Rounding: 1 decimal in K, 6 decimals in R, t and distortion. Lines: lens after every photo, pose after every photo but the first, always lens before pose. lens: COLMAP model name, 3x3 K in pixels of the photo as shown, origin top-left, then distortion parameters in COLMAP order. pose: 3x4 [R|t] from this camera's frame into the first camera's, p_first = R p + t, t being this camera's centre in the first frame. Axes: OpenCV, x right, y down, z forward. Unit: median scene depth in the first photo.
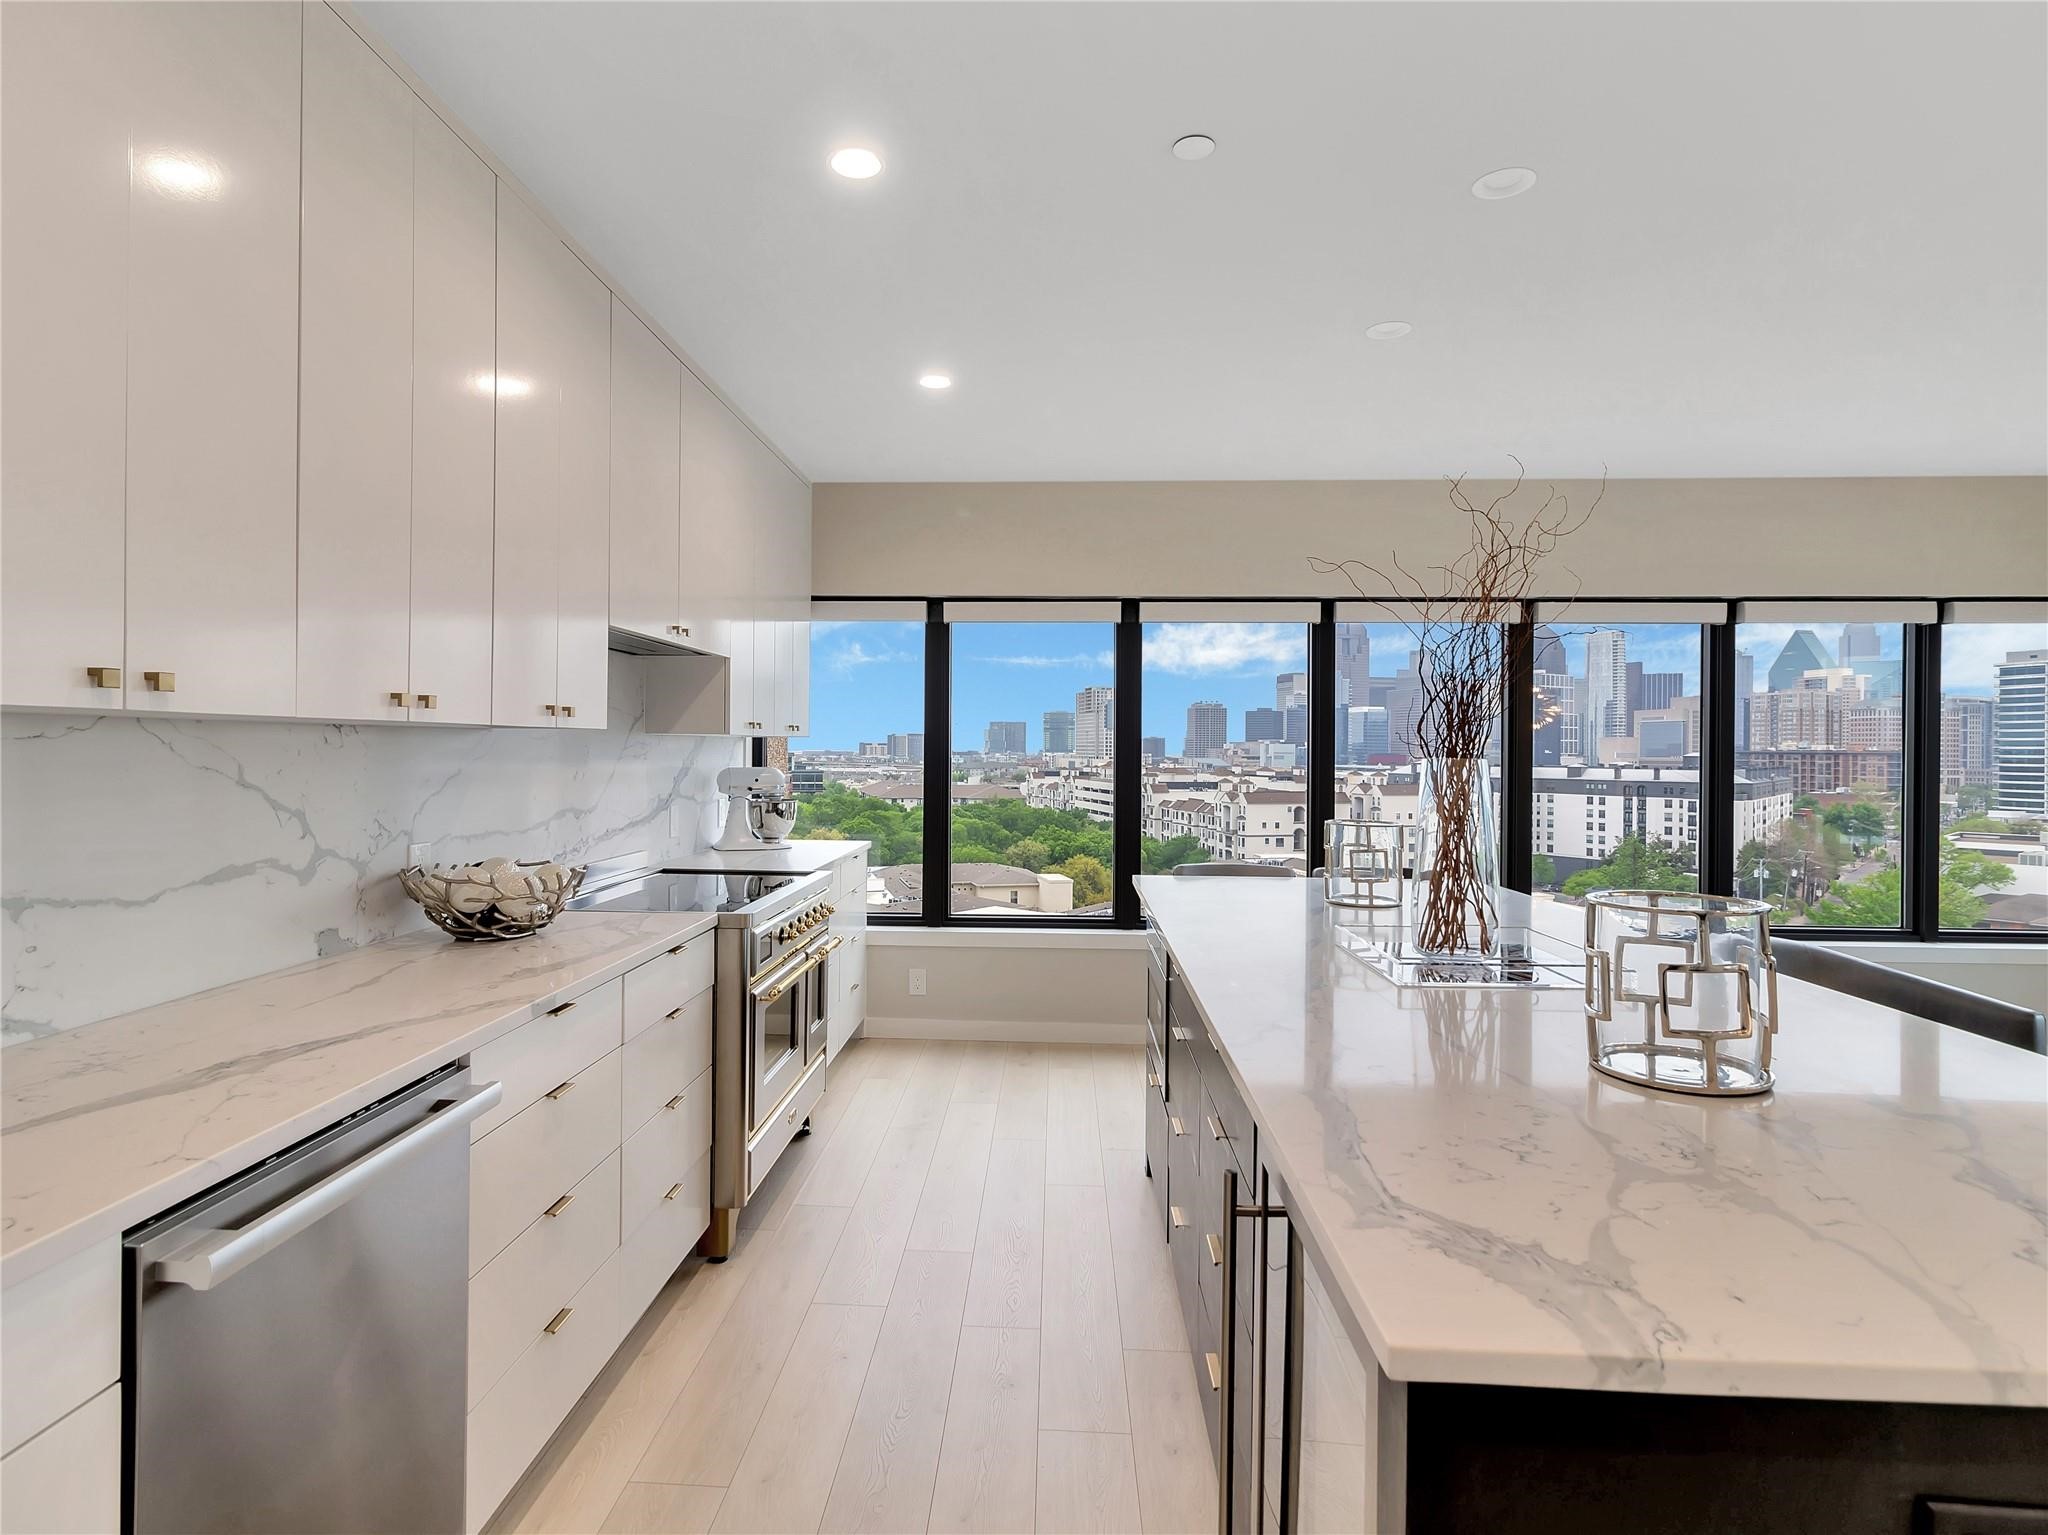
lens RADIAL K [[1066.0, 0, 1016.0], [0, 1066.0, 741.4], [0, 0, 1]] dist [0.001101, 0.000635]
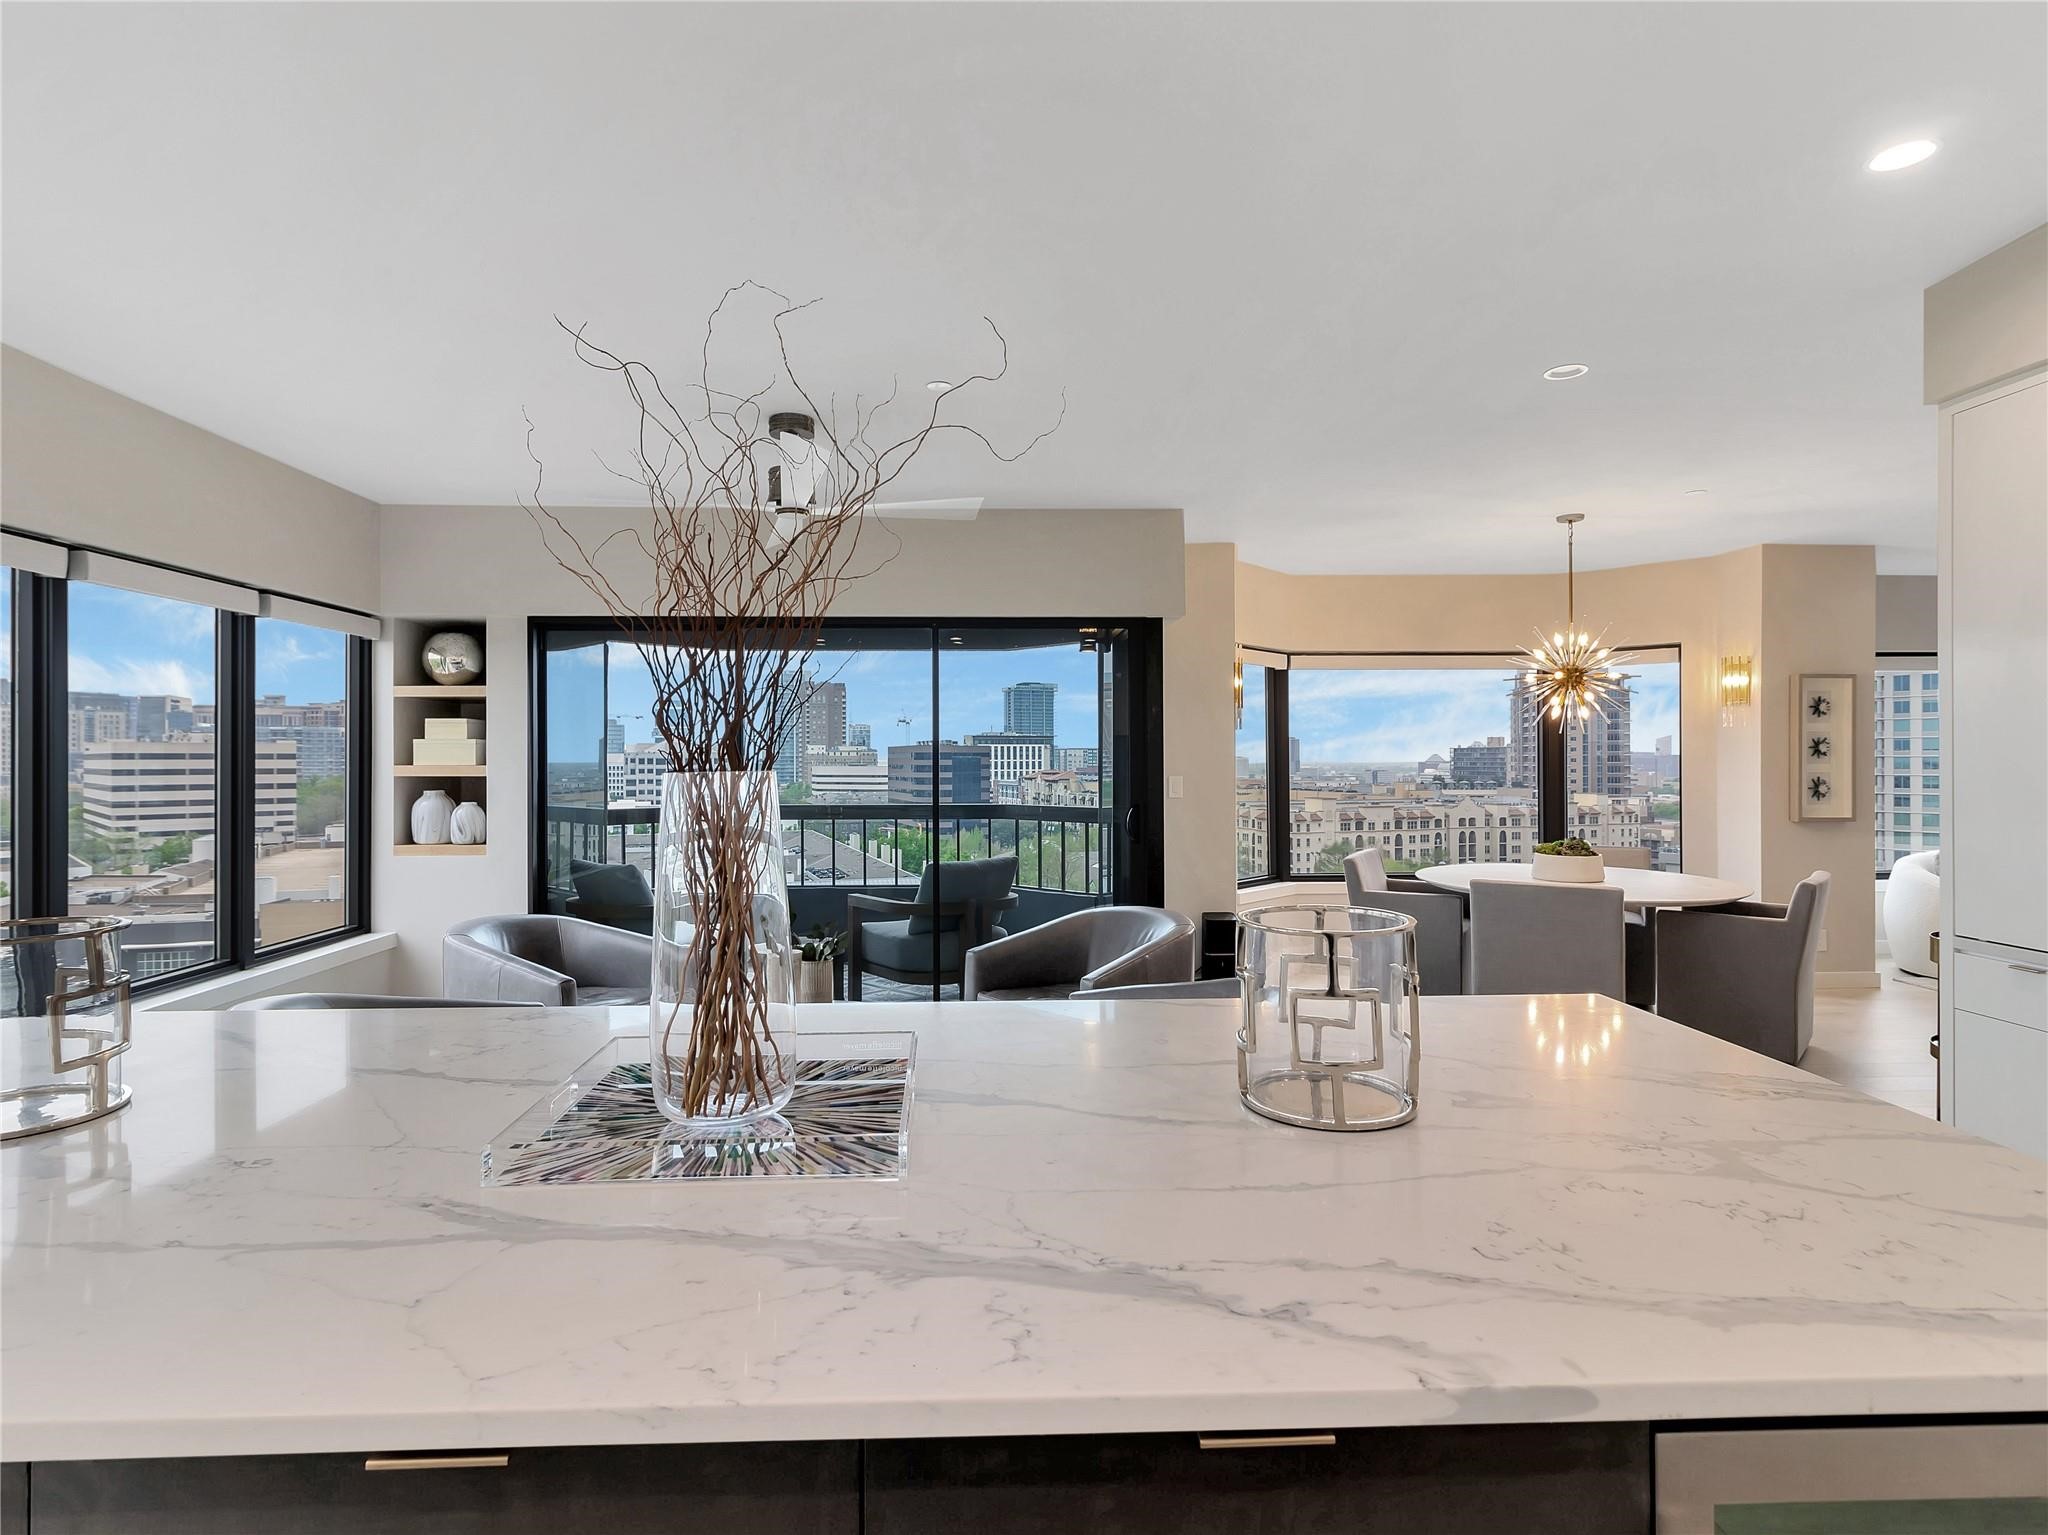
lens RADIAL K [[1066.0, 0, 1016.0], [0, 1066.0, 741.4], [0, 0, 1]] dist [0.001101, 0.000635]
pose [[-0.075534, 0.005252, 0.997129, -0.254776], [-0.002550, 0.999982, -0.005461, 0.002464], [-0.997140, -0.002955, -0.075520, 1.210815]]
